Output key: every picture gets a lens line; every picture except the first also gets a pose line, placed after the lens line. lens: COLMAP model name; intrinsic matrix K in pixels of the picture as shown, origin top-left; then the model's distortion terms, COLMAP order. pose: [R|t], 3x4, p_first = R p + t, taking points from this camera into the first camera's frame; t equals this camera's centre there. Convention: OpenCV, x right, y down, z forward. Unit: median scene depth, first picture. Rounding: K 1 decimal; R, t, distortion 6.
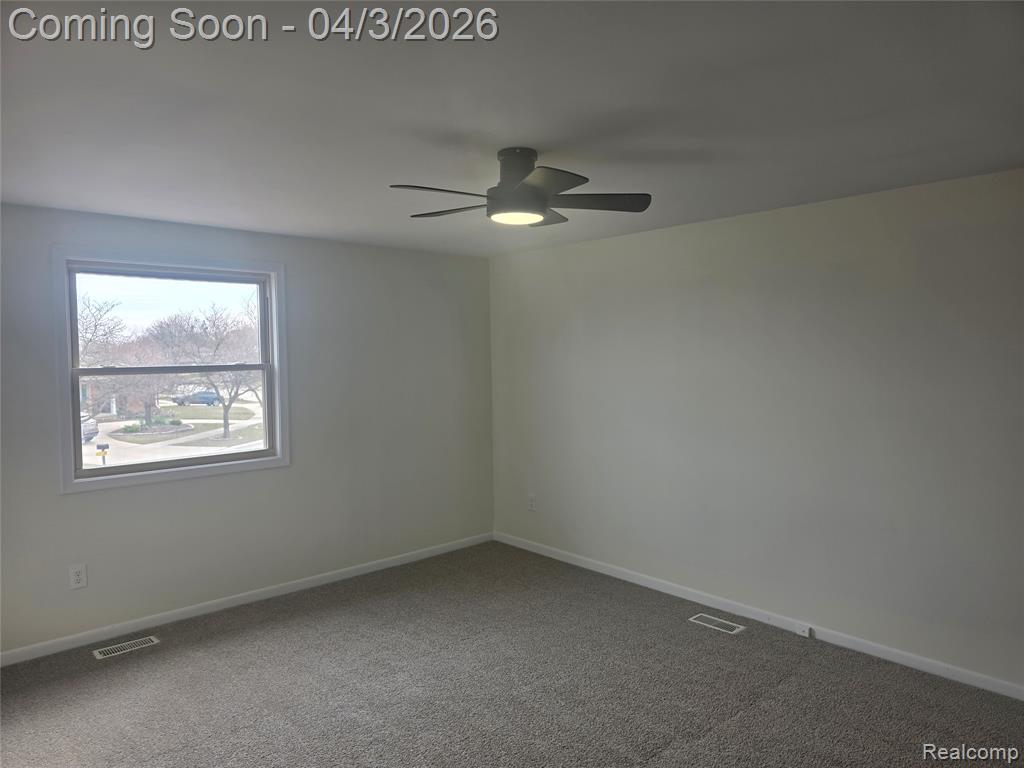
lens RADIAL K [[696.2, 0, 525.9], [0, 696.2, 375.6], [0, 0, 1]] dist [0.054457, -0.008886]
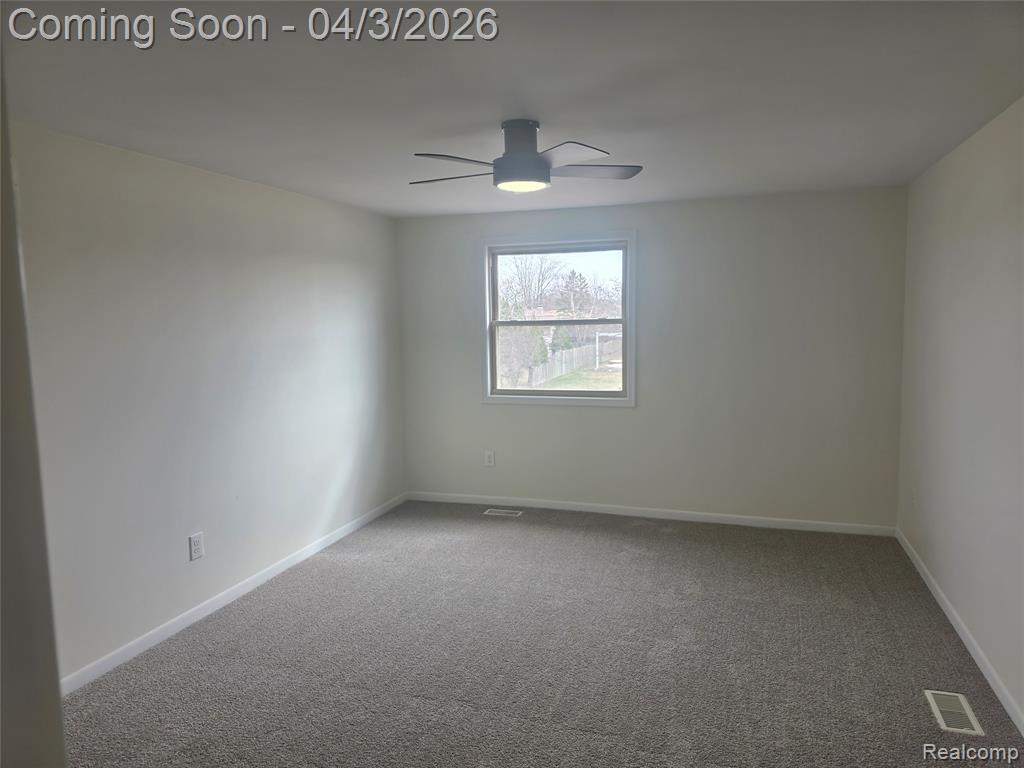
lens RADIAL K [[696.2, 0, 533.0], [0, 696.2, 381.8], [0, 0, 1]] dist [0.054457, -0.008886]
pose [[0.503011, 0.087470, -0.859842, 0.656139], [-0.024152, 0.995900, 0.087181, -0.011009], [0.863942, -0.023086, 0.503061, 0.332043]]
